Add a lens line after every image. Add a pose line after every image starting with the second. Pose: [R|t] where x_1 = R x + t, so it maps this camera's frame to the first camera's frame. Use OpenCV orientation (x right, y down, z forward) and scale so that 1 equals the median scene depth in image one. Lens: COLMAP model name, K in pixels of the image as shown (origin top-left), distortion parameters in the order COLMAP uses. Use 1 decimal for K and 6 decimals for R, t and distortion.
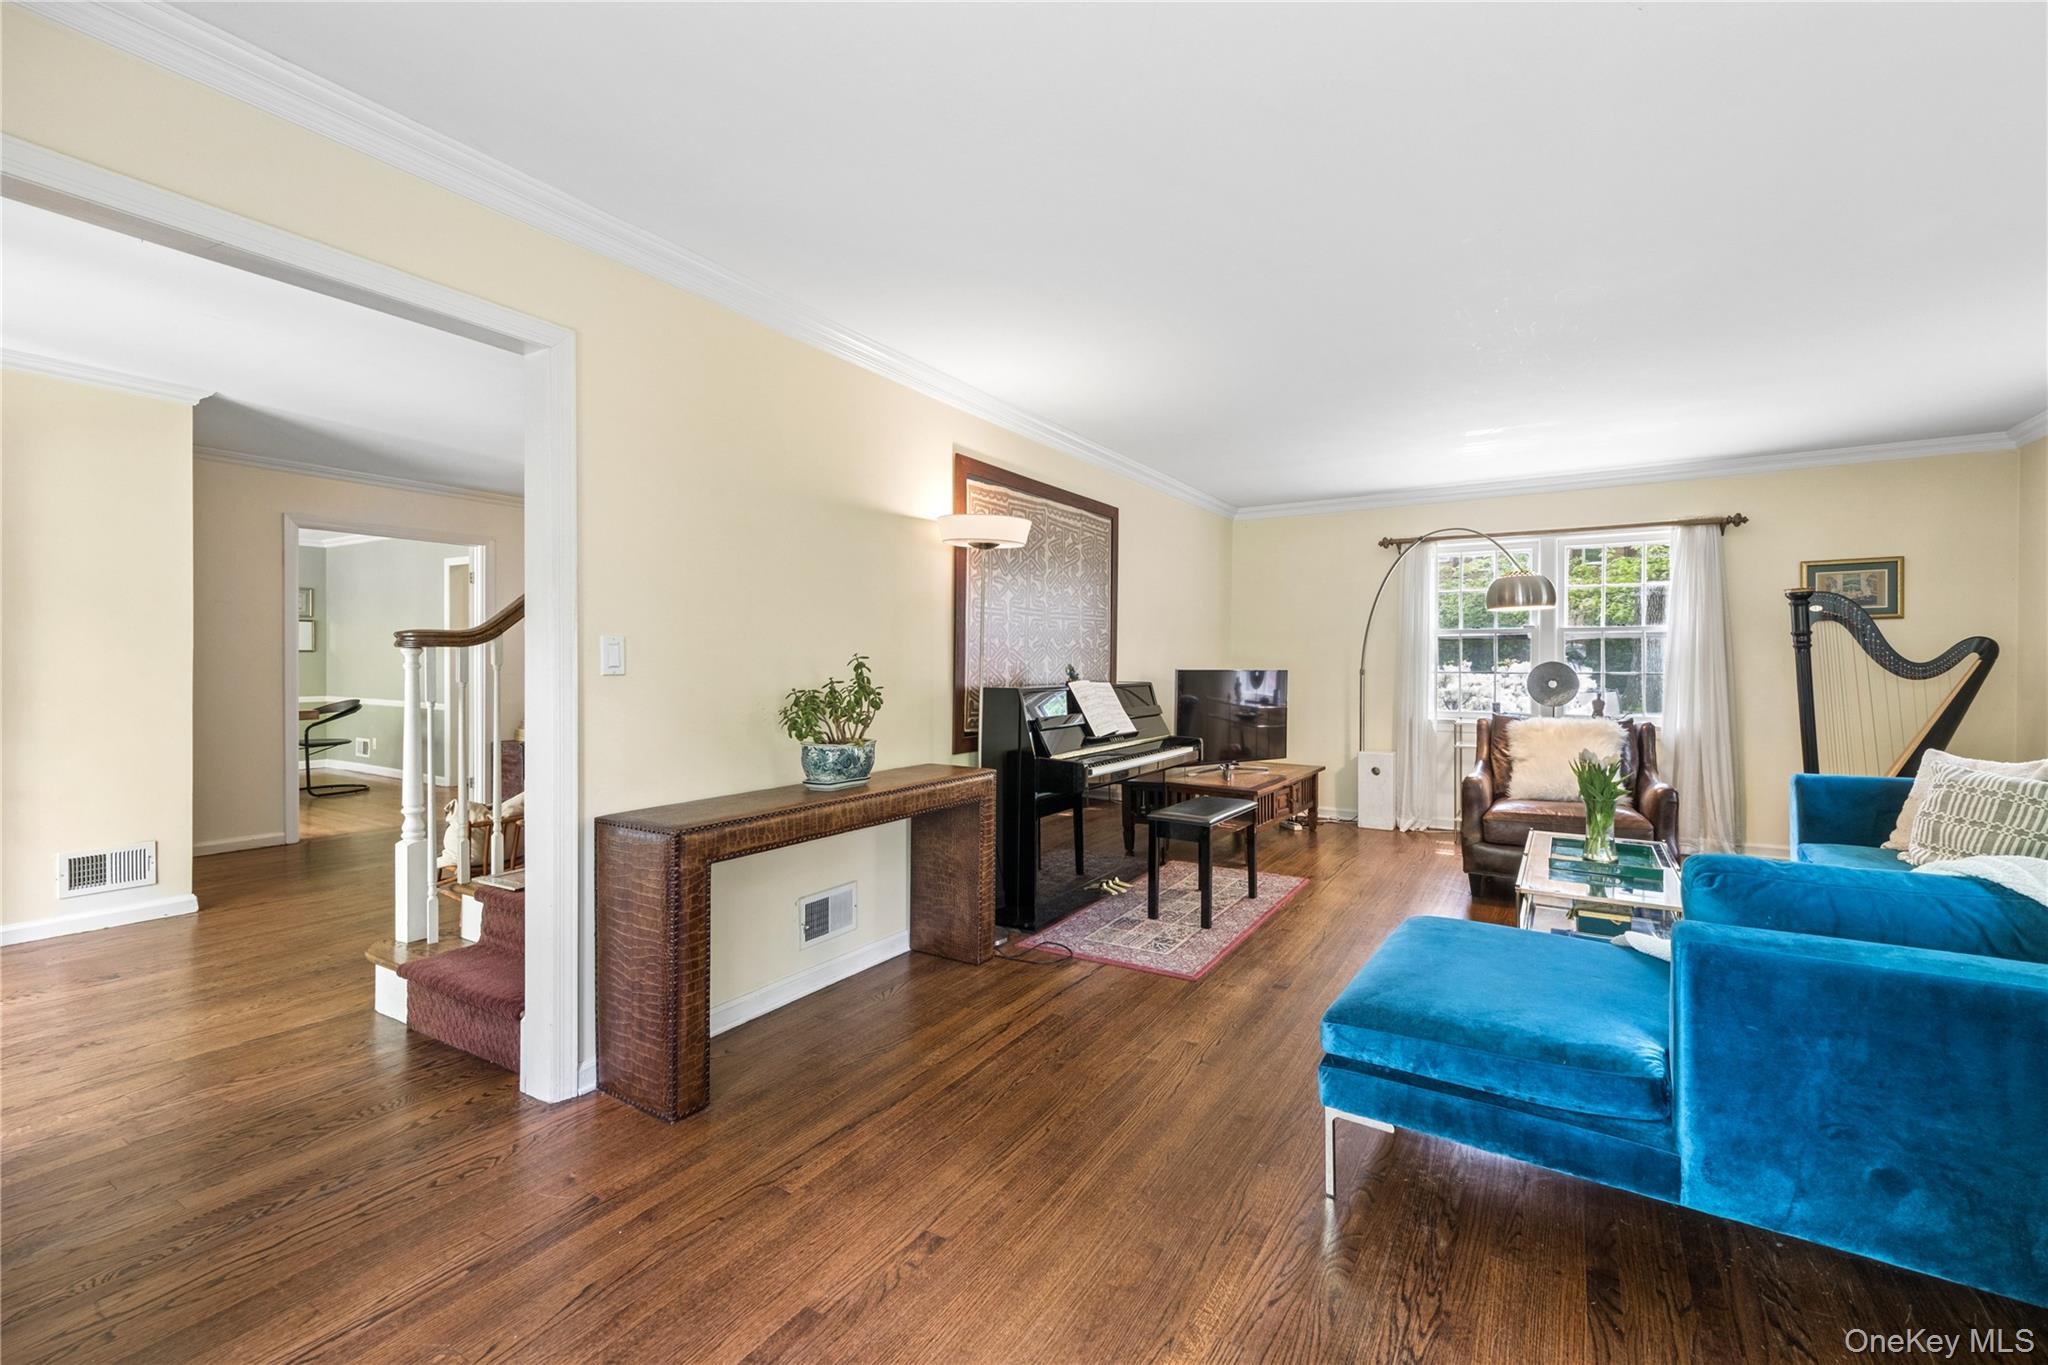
lens RADIAL K [[853.2, 0, 1029.2], [0, 853.2, 671.2], [0, 0, 1]] dist [-0.000538, -0.000117]
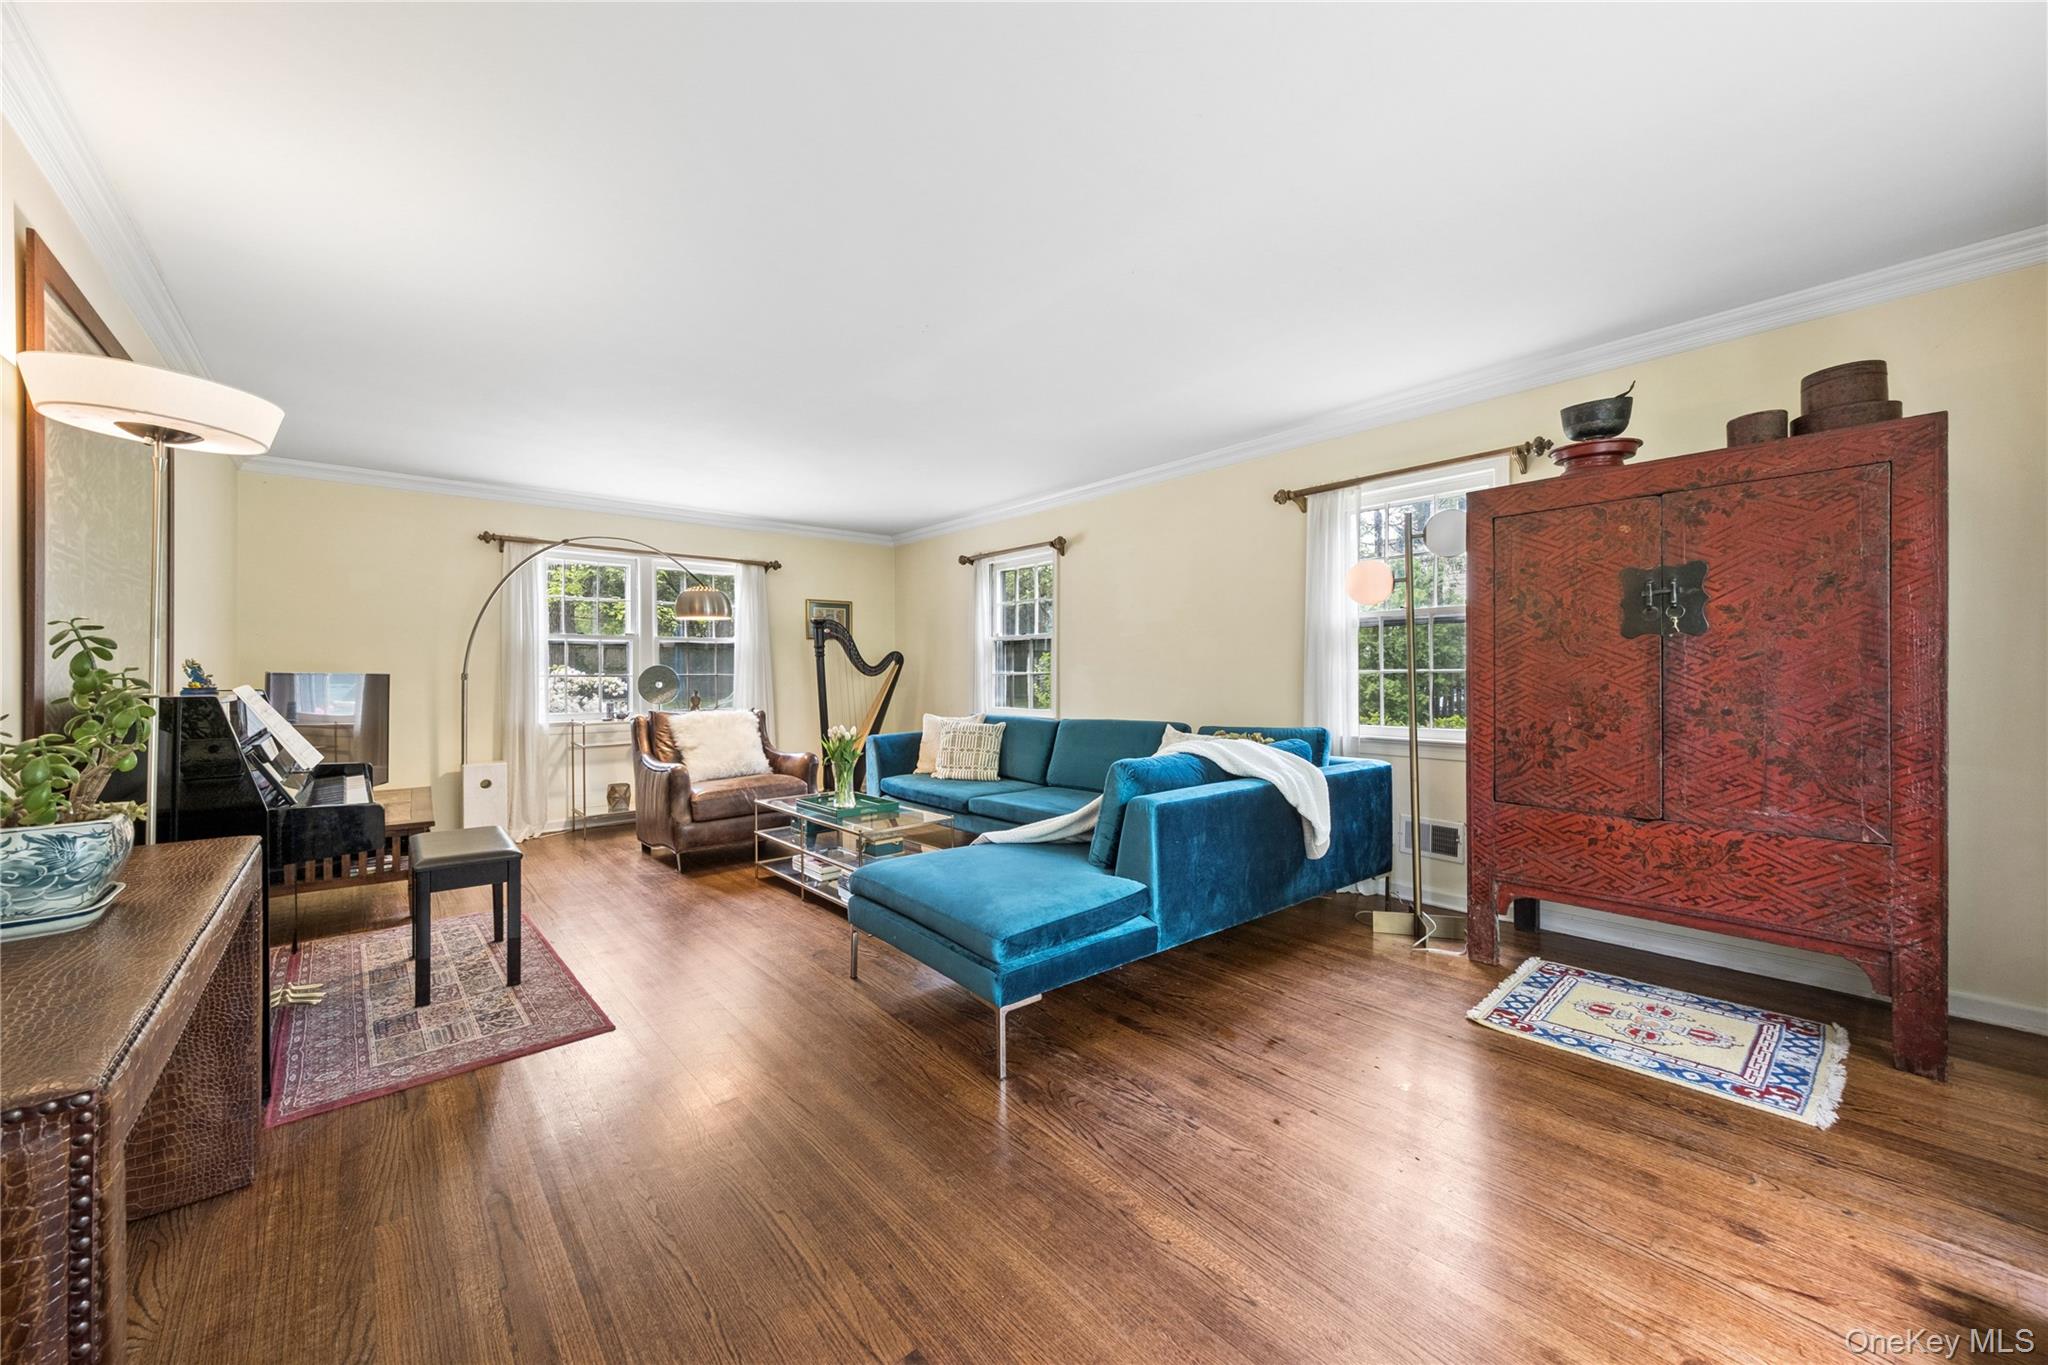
lens RADIAL K [[768.4, 0, 1028.1], [0, 768.4, 672.8], [0, 0, 1]] dist [0.012912, -0.000006]
pose [[0.291362, -0.001315, 0.956612, -0.305579], [0.014486, 0.999890, -0.003038, 0.012104], [-0.956503, 0.014742, 0.291350, 0.270617]]
